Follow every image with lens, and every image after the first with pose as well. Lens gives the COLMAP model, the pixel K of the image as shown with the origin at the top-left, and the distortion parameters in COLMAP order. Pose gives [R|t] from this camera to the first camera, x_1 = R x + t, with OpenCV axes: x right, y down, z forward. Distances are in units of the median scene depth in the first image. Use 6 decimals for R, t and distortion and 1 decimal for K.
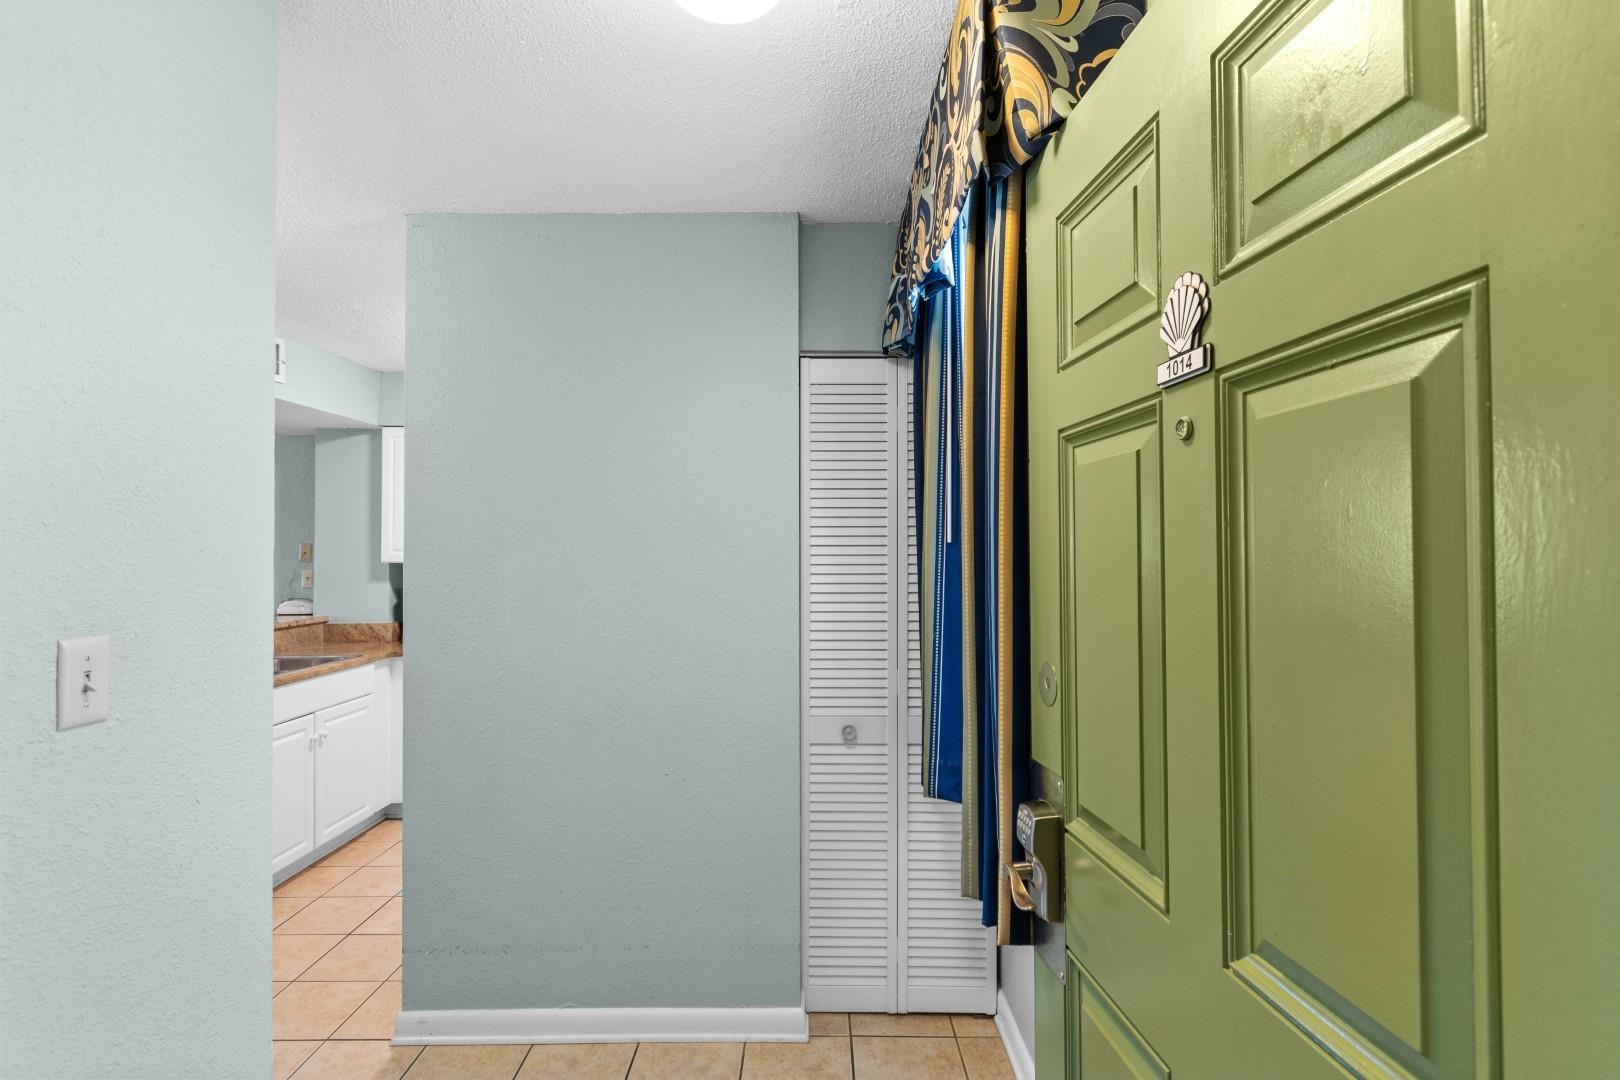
lens RADIAL K [[795.9, 0, 813.1], [0, 795.9, 543.9], [0, 0, 1]] dist [0.021994, -0.000036]
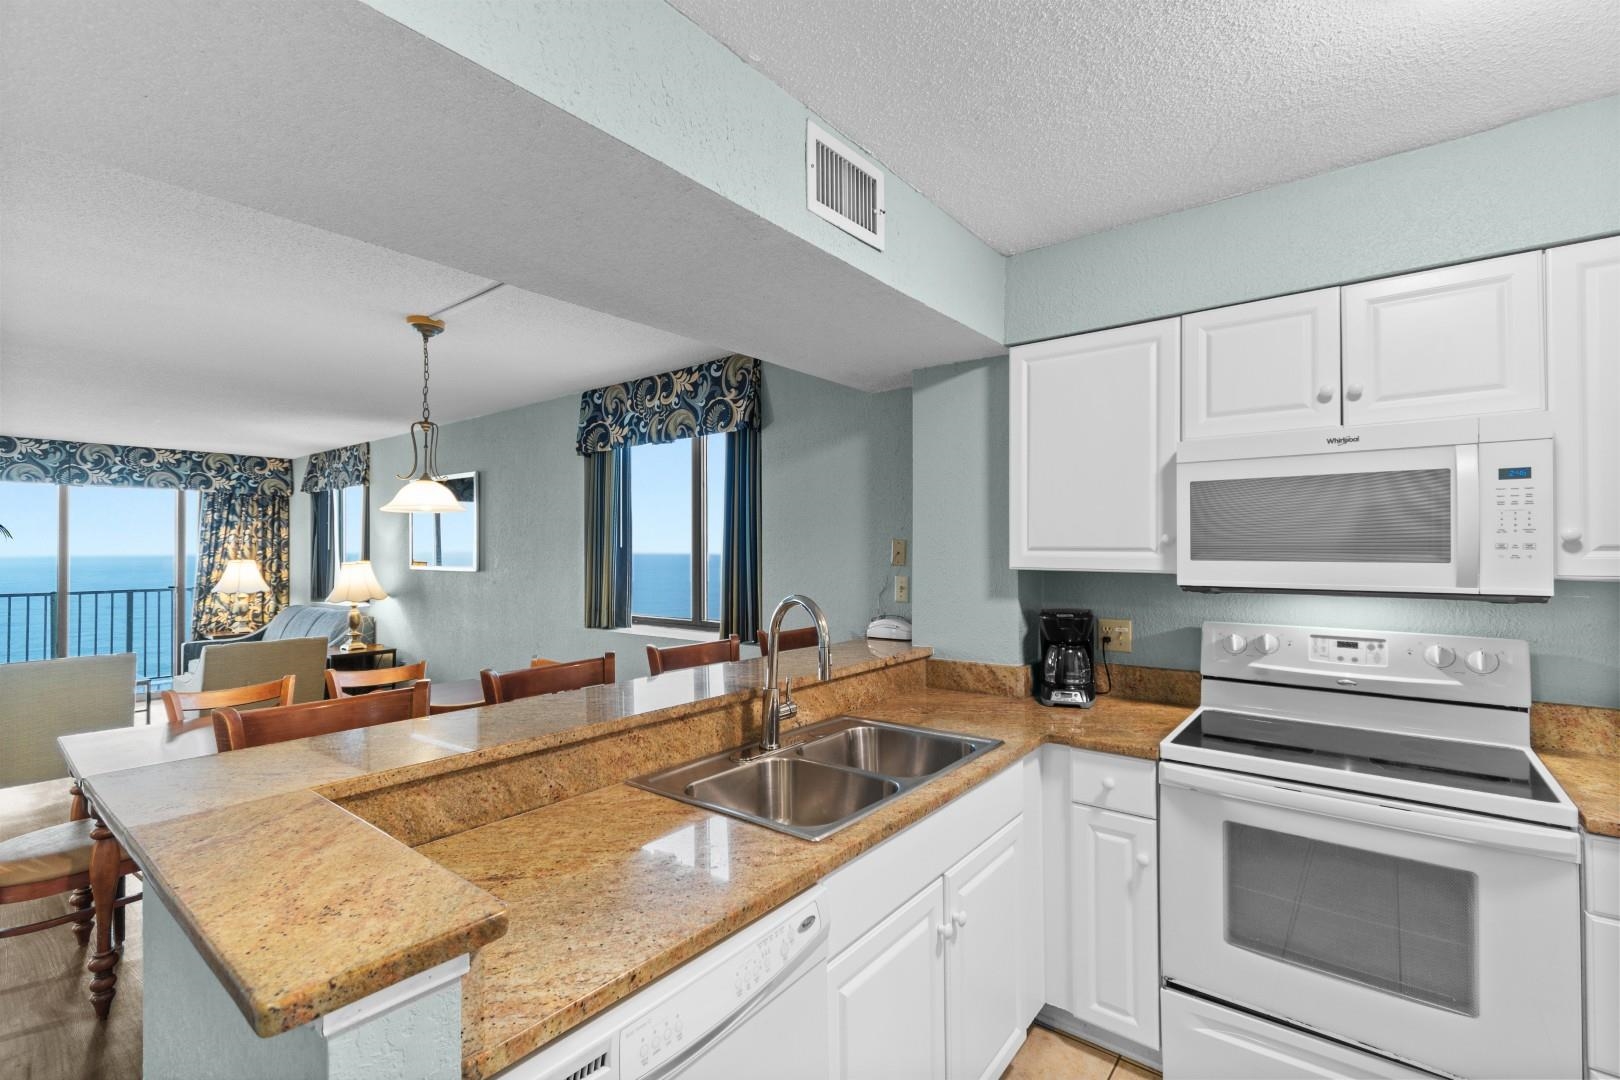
lens RADIAL K [[712.9, 0, 812.9], [0, 712.9, 543.9], [0, 0, 1]] dist [0.003379, -0.001480]
pose [[0.798564, -0.006515, -0.601874, -0.326101], [0.008700, 0.999962, 0.000719, 0.002226], [0.601847, -0.005810, 0.798591, 0.467810]]
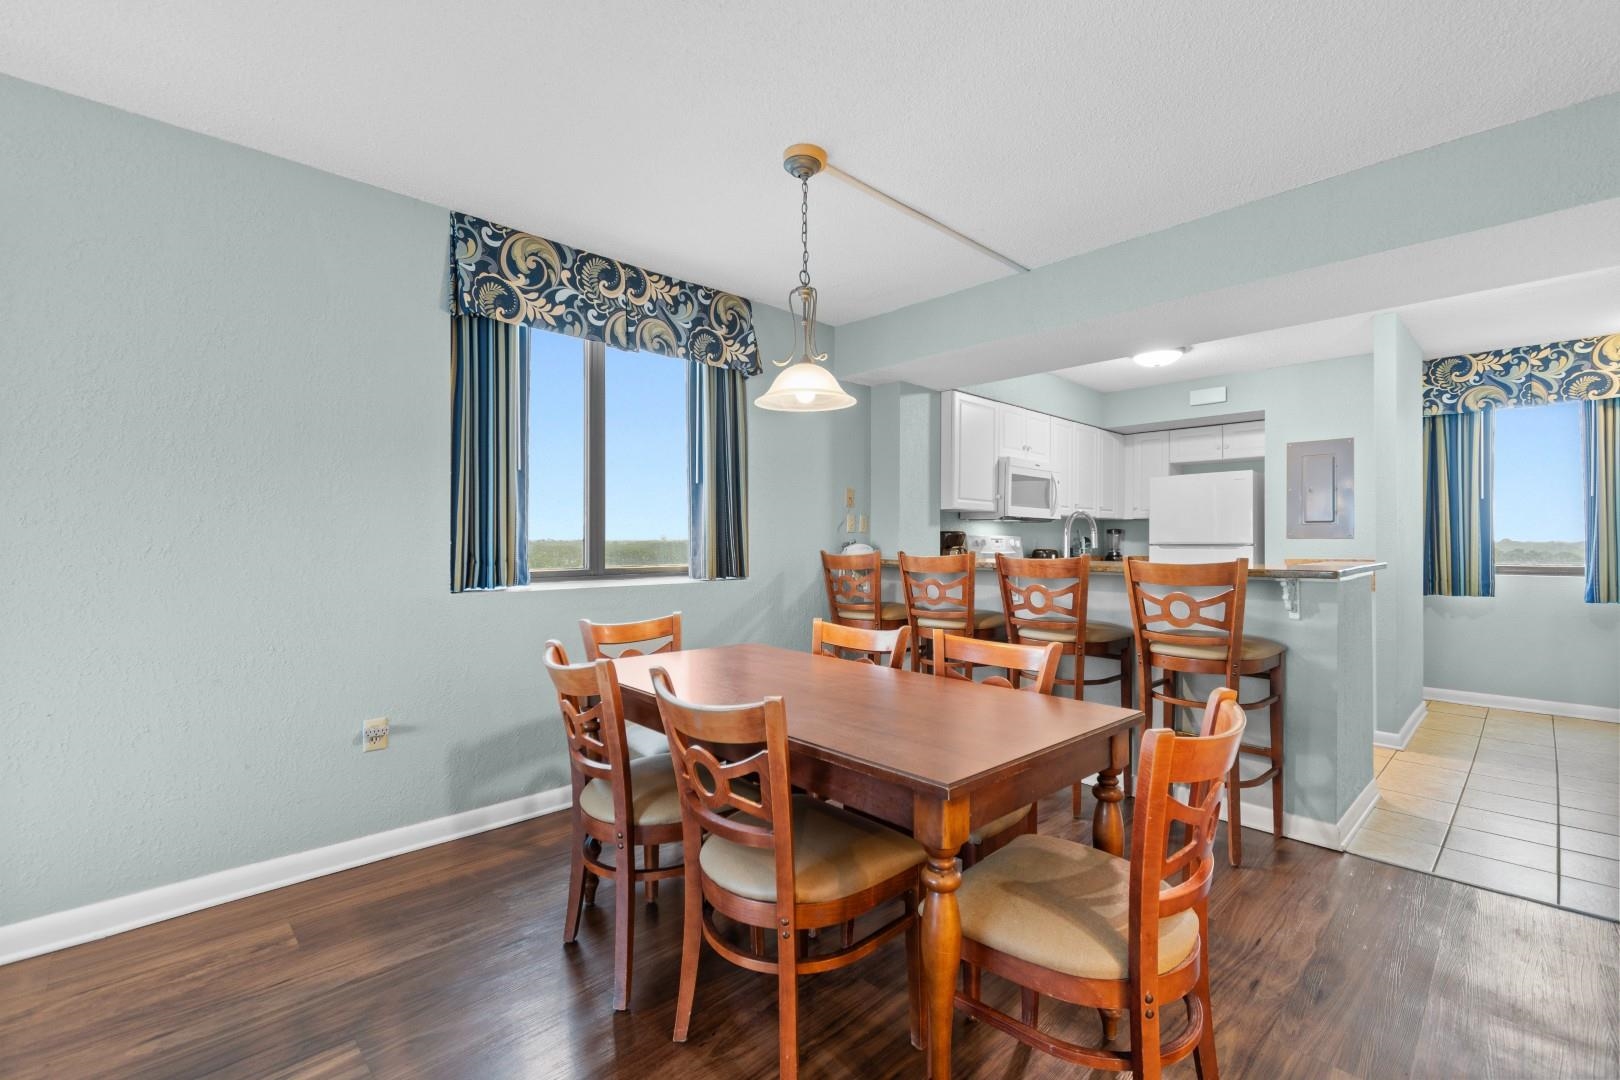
lens RADIAL K [[710.5, 0, 816.5], [0, 710.5, 545.2], [0, 0, 1]] dist [0.005494, -0.002680]
pose [[0.704081, -0.001277, 0.710119, -1.382395], [-0.009922, 0.999883, 0.011636, 0.065048], [-0.710051, -0.015239, 0.703986, 0.413916]]
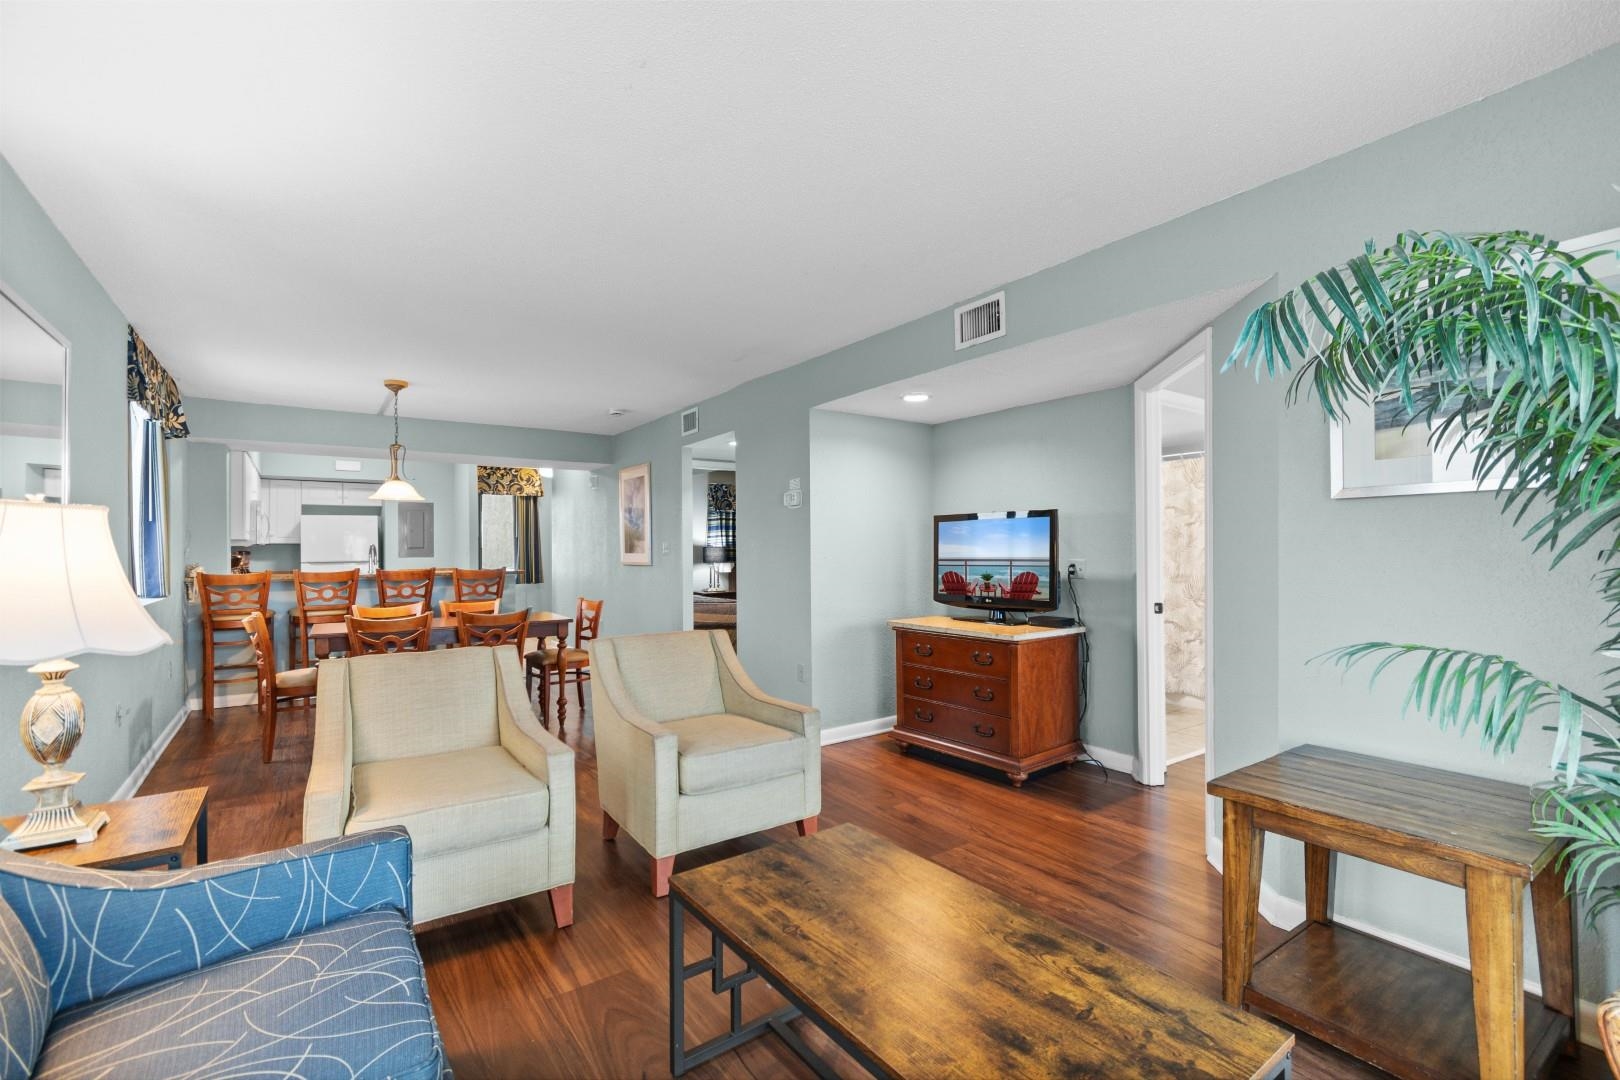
lens RADIAL K [[710.5, 0, 816.5], [0, 710.5, 545.2], [0, 0, 1]] dist [0.005494, -0.002680]
pose [[-0.593305, 0.012186, 0.804885, -2.284552], [0.001556, 0.999901, -0.013992, 0.055405], [-0.804976, -0.007049, -0.593266, 0.914471]]
